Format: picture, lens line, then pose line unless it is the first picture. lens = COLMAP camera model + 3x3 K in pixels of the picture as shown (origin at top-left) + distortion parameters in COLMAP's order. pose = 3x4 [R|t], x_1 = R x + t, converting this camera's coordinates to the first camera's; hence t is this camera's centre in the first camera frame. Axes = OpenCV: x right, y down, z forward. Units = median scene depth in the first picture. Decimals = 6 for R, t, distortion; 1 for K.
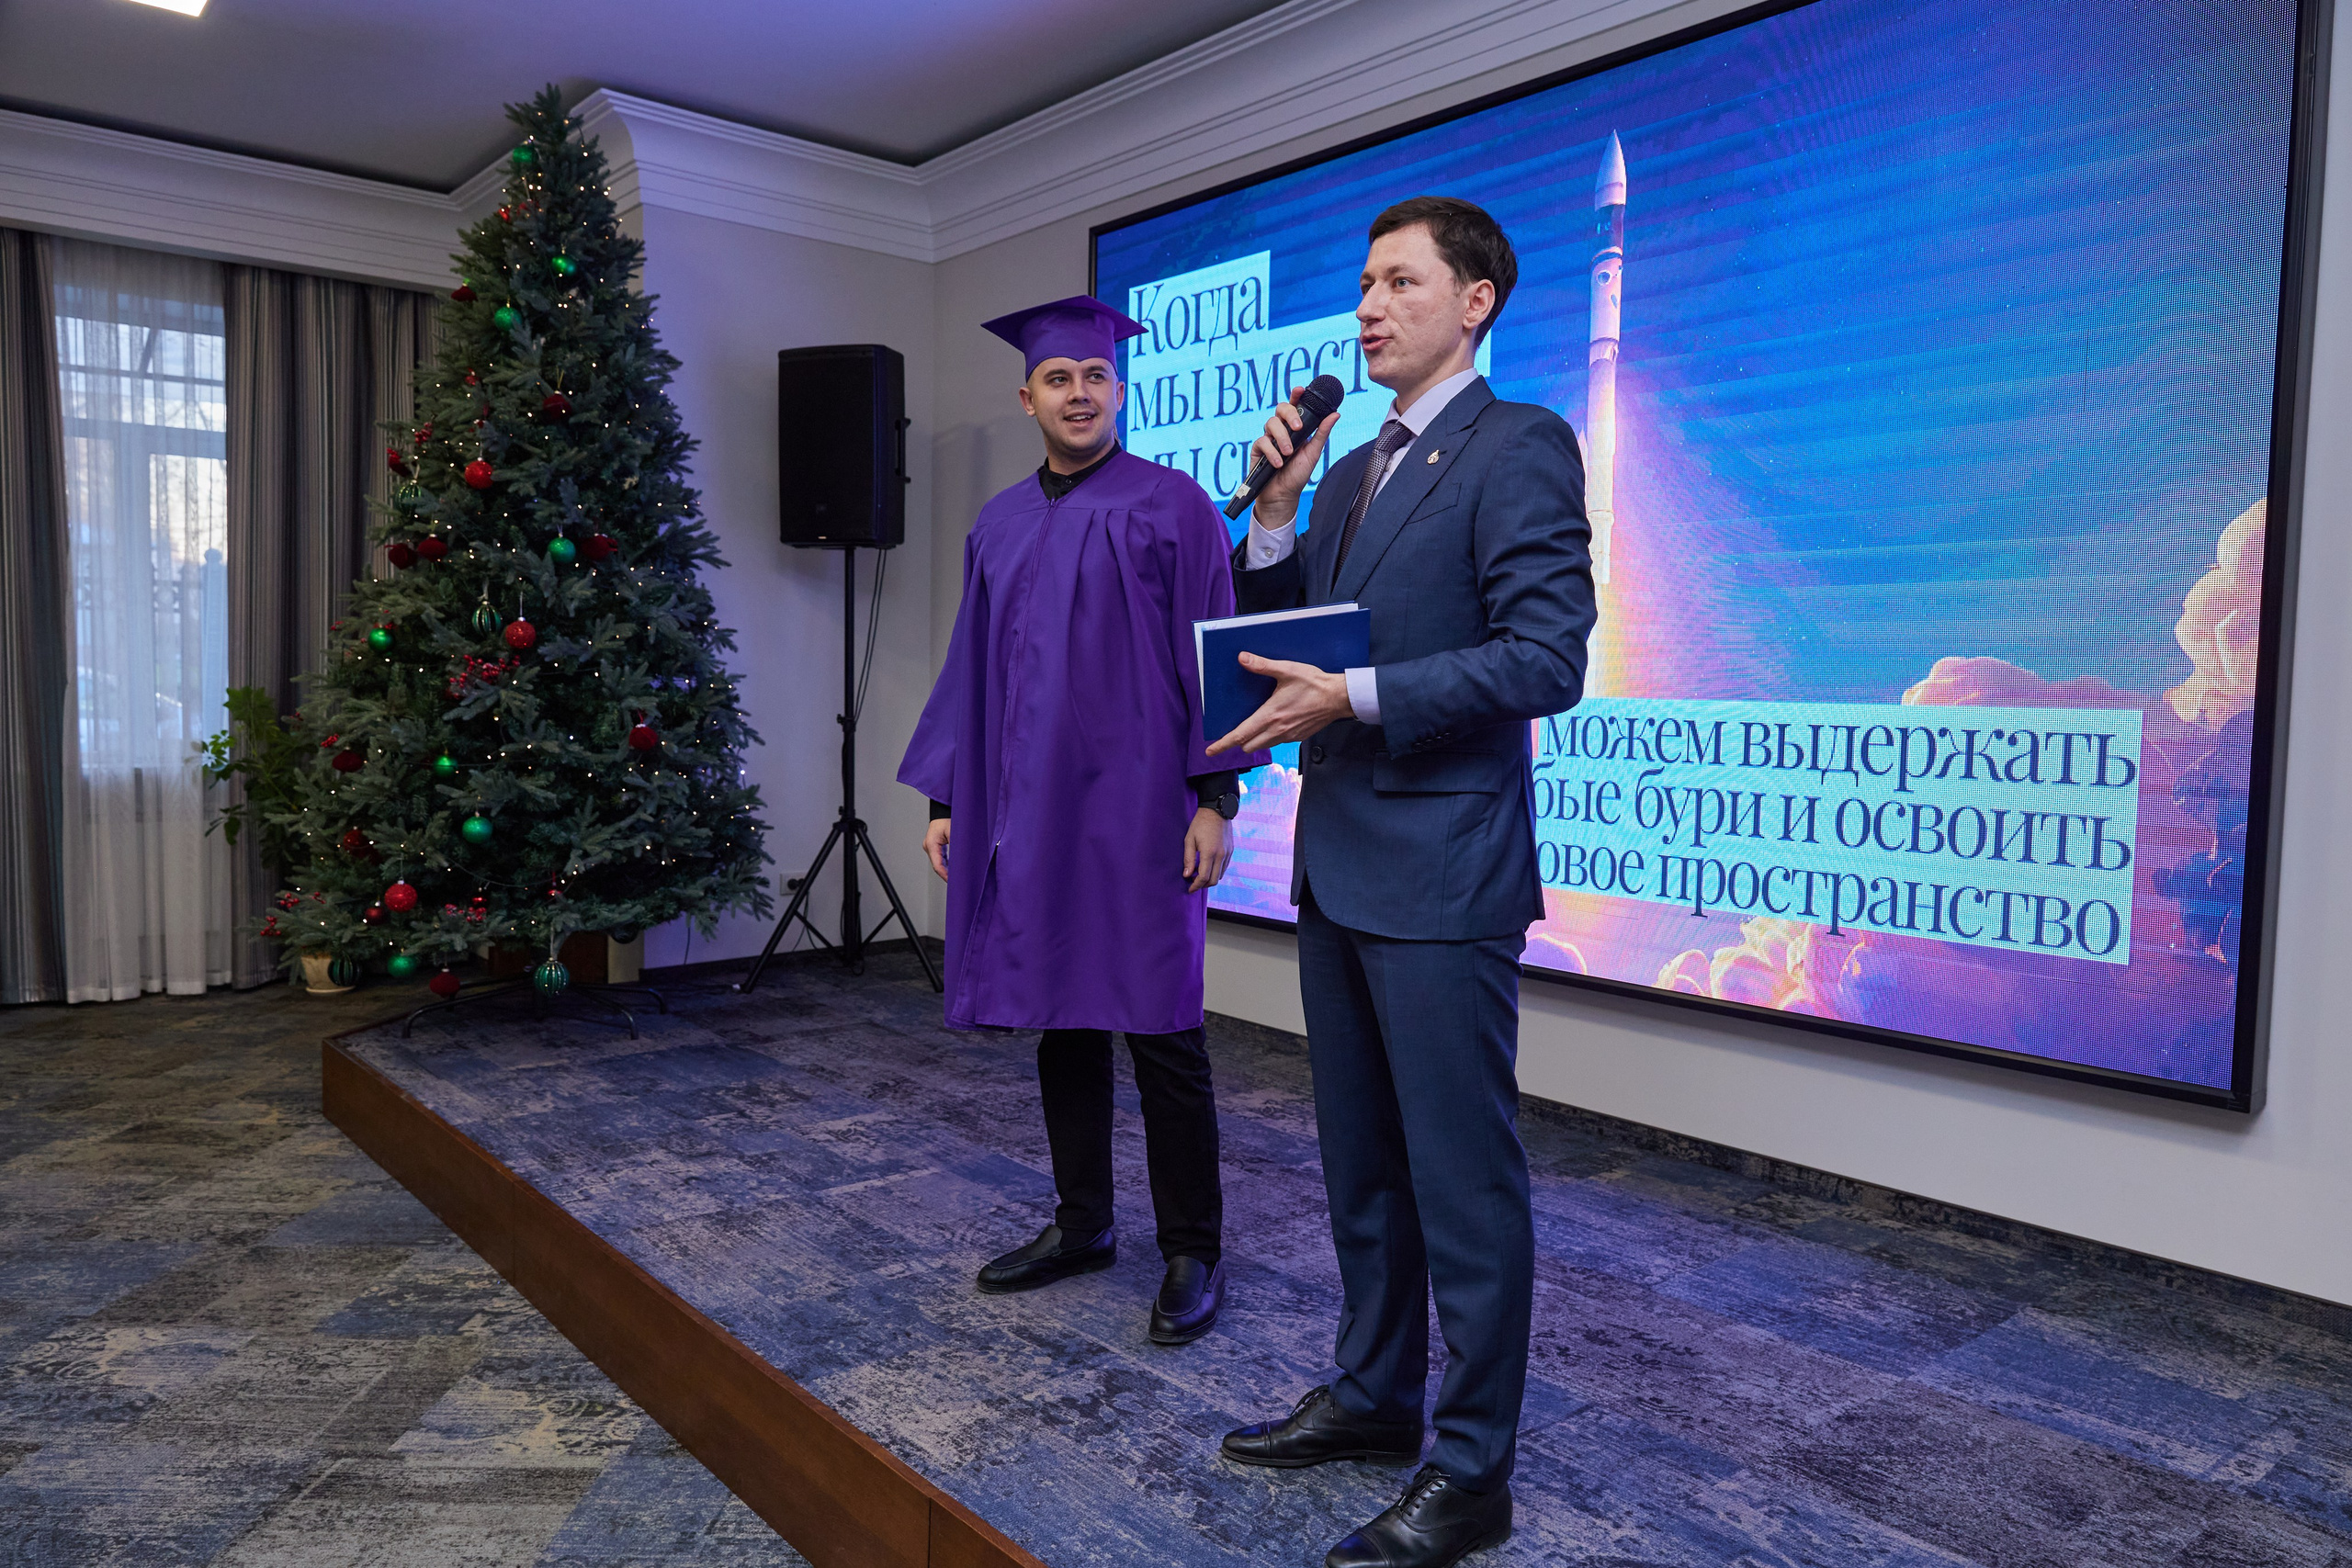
lens RADIAL K [[1628.1, 0, 1177.0], [0, 1628.1, 787.7], [0, 0, 1]] dist [-0.002393, 0.000018]
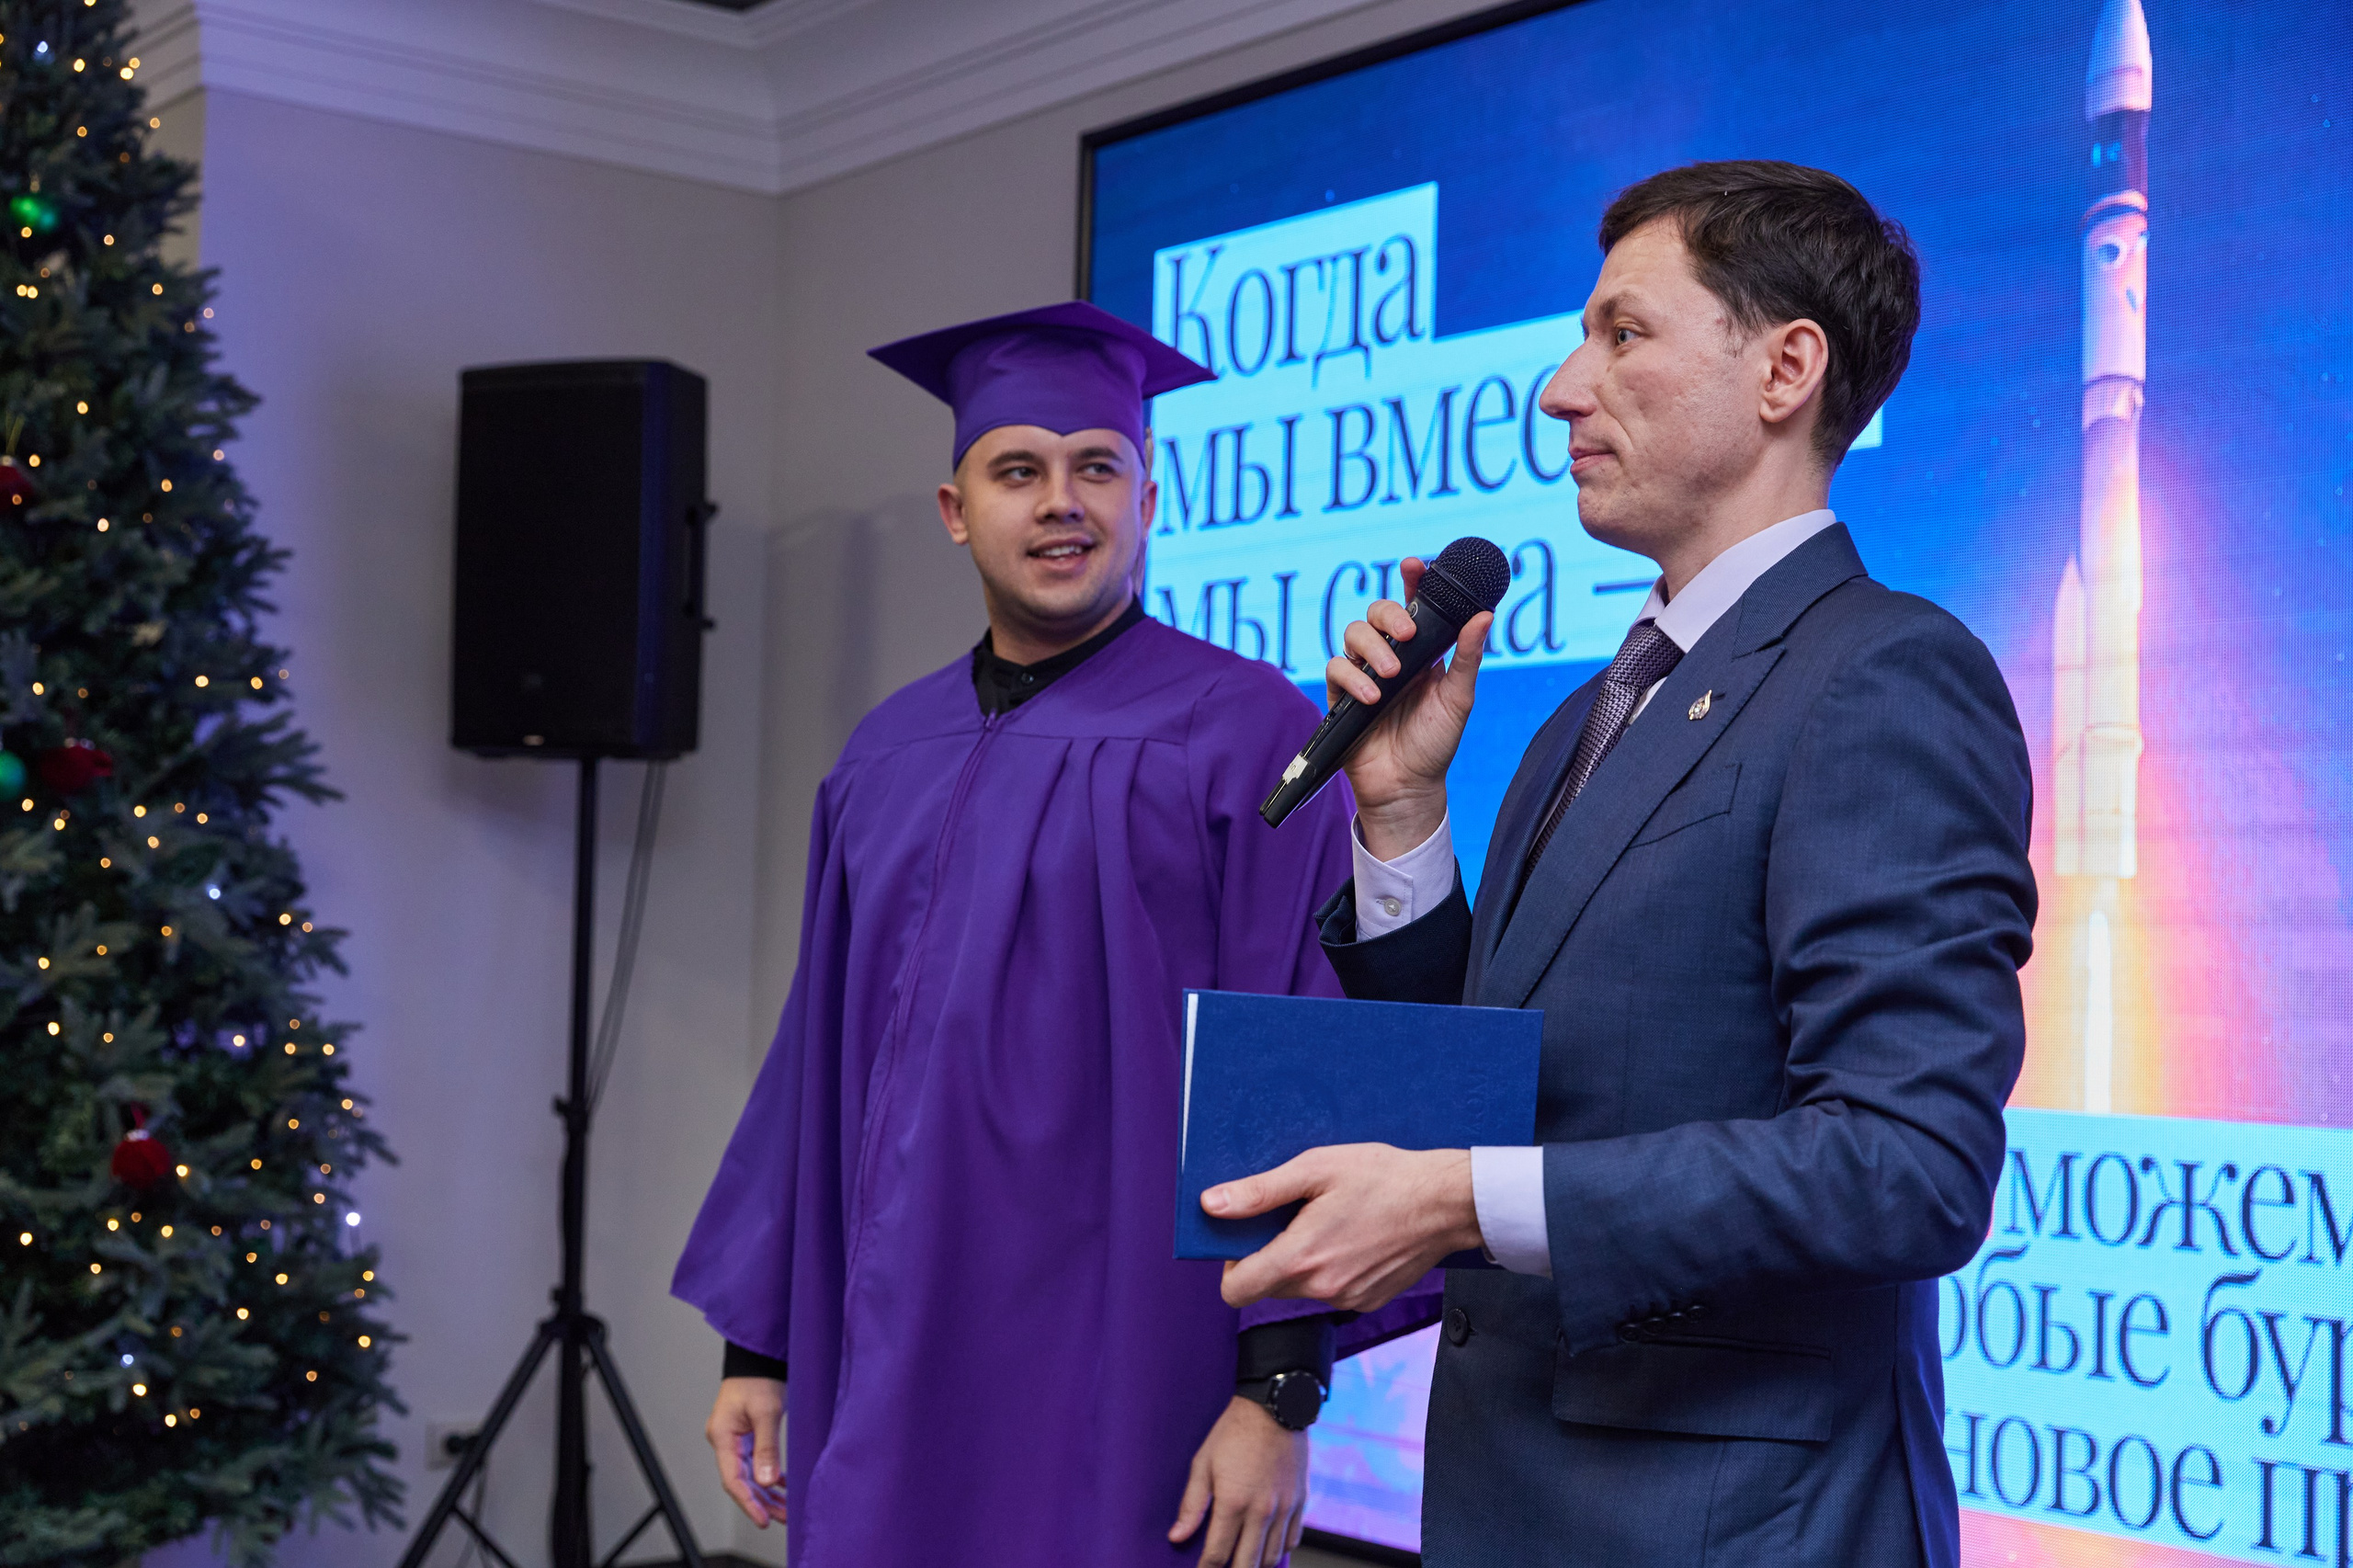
lens RADIAL K [[3248.9, 0, 1178.6], [0, 3248.9, 790.2], [0, 0, 1]] dist [-0.012065, 0.000000]
pose [[0.999336, 0.007391, -0.035691, 0.015334], [-0.011506, 0.993120, -0.116531, -0.029908], [0.034584, 0.116864, 0.992546, 0.034066]]
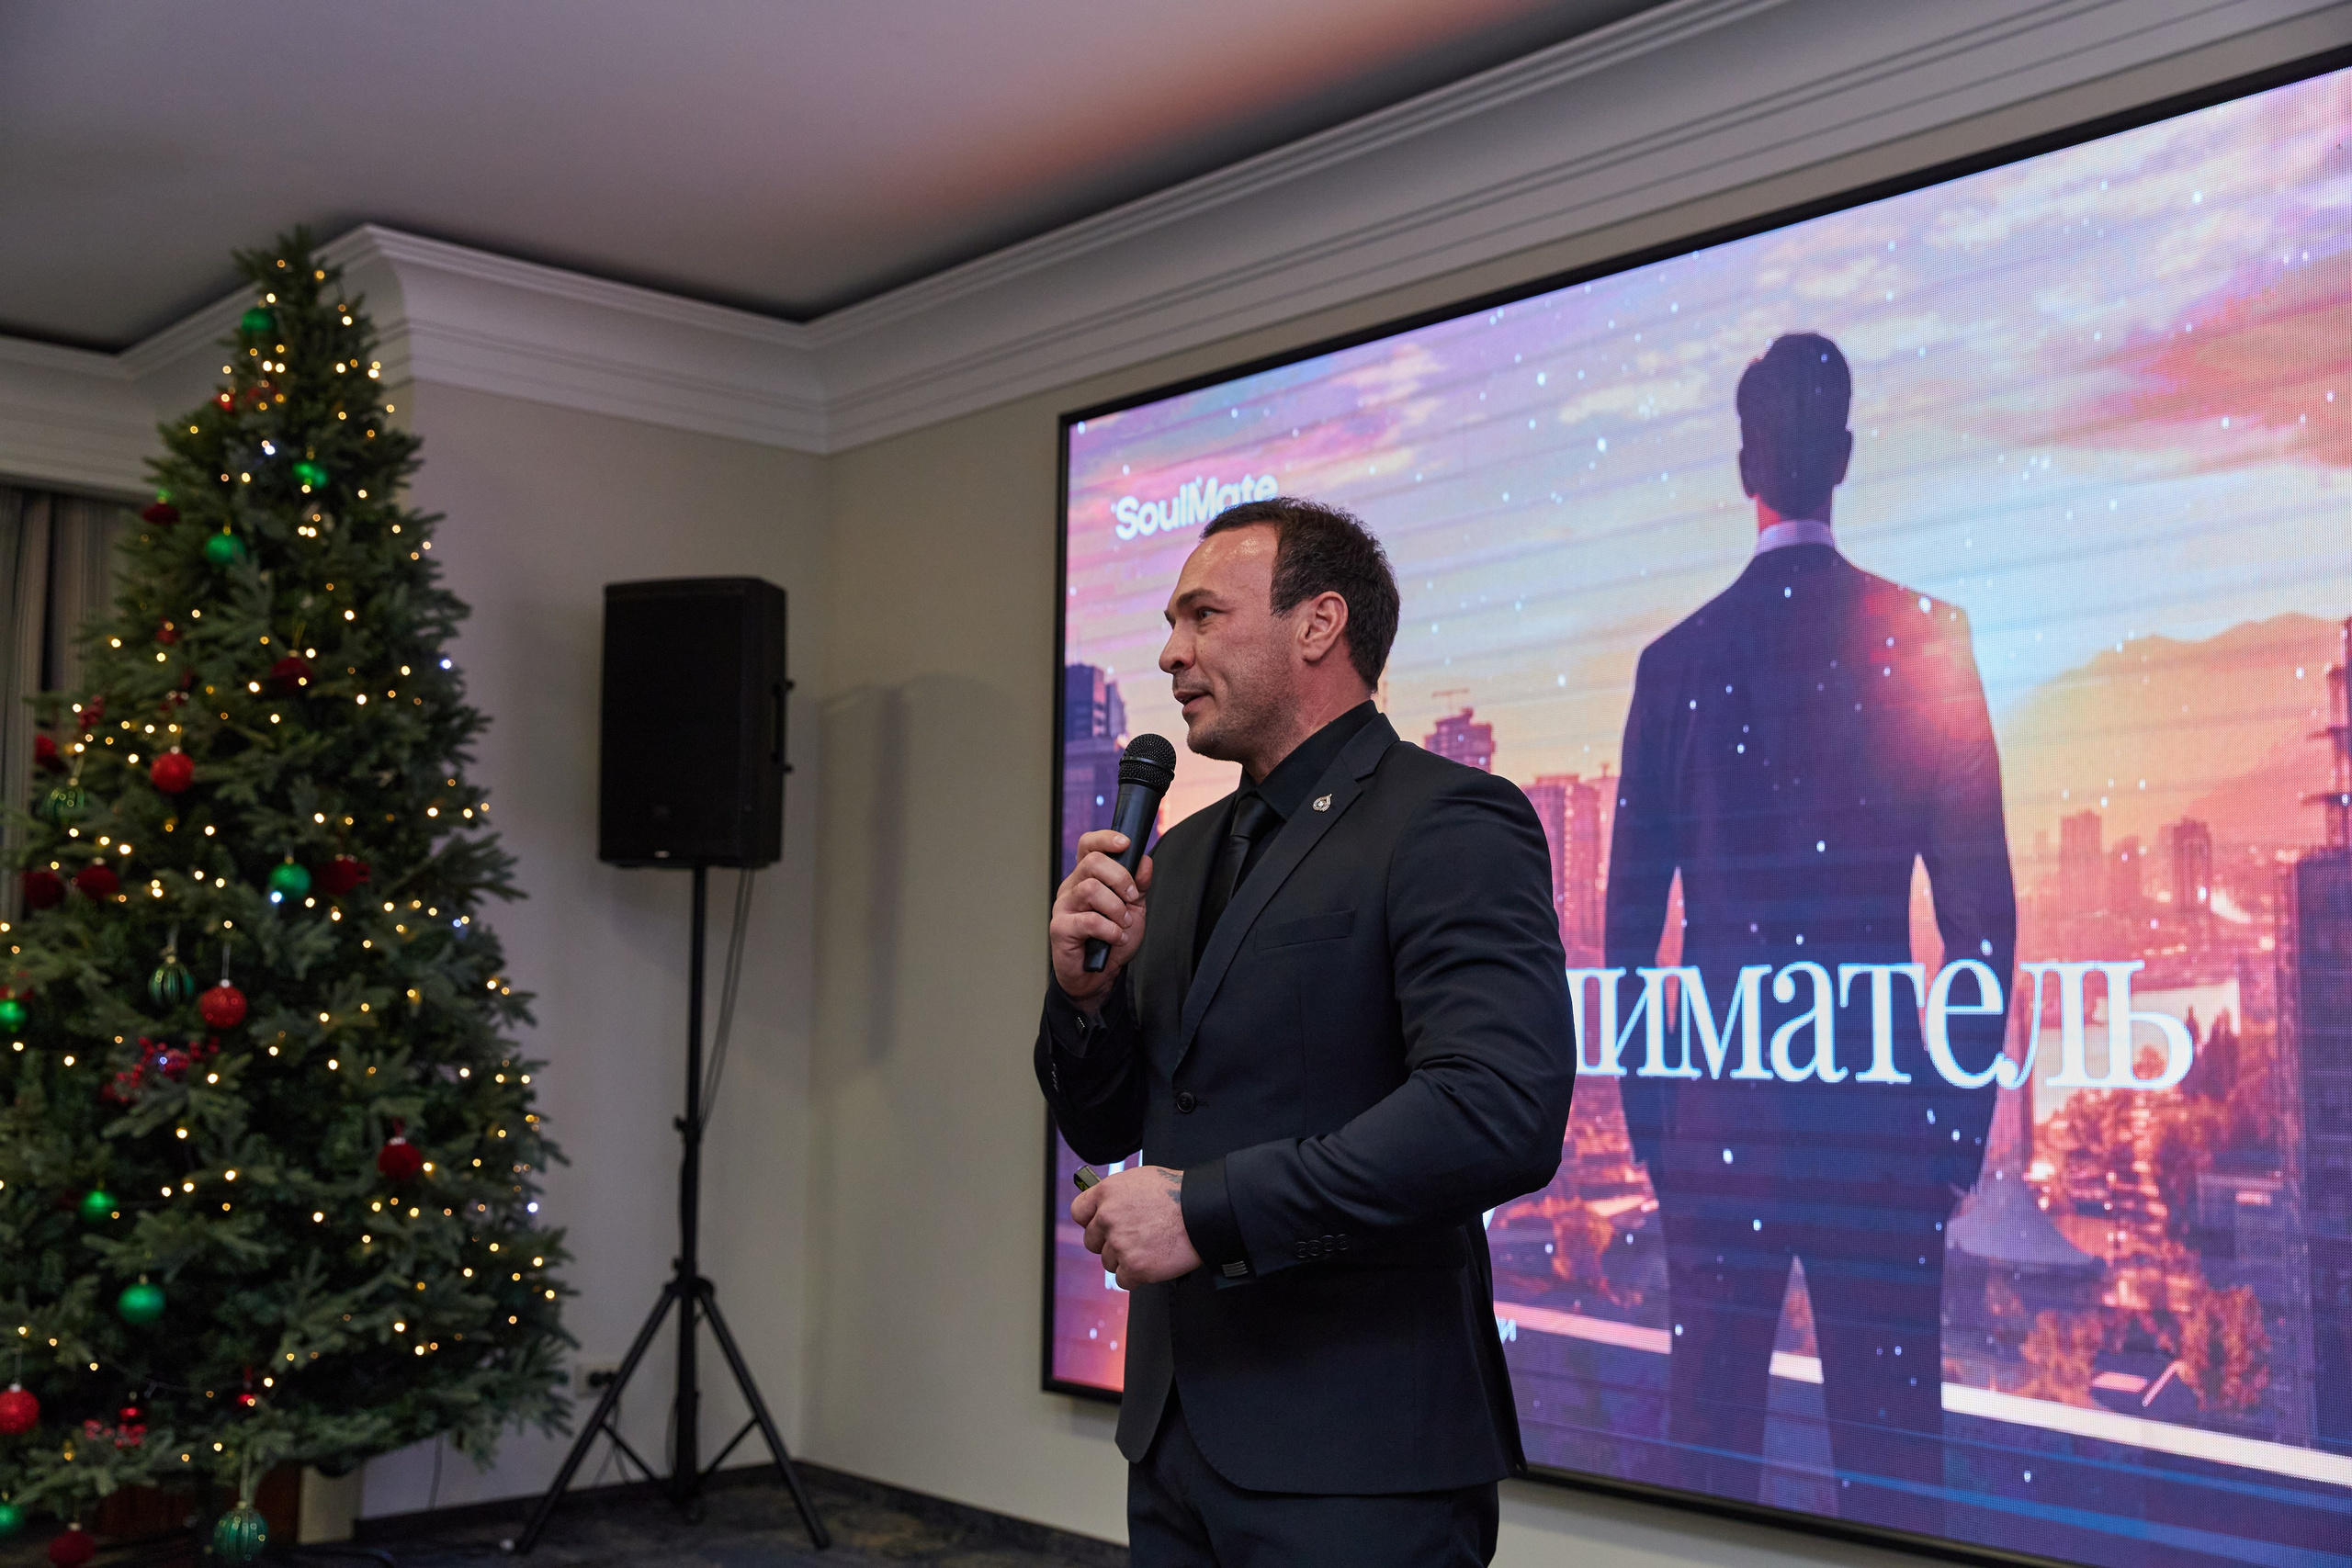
lens RADIAL K [[2570.0, 0, 1176.5], [0, 2570.0, 783.3], [0, 0, 1]] dist [0.044309, 0.000000]
pose [[0.999893, -0.003656, 0.014168, -0.021889], [0.005908, 0.986722, -0.162312, -0.008719], [-0.013386, 0.162378, 0.986638, -0.074849]]
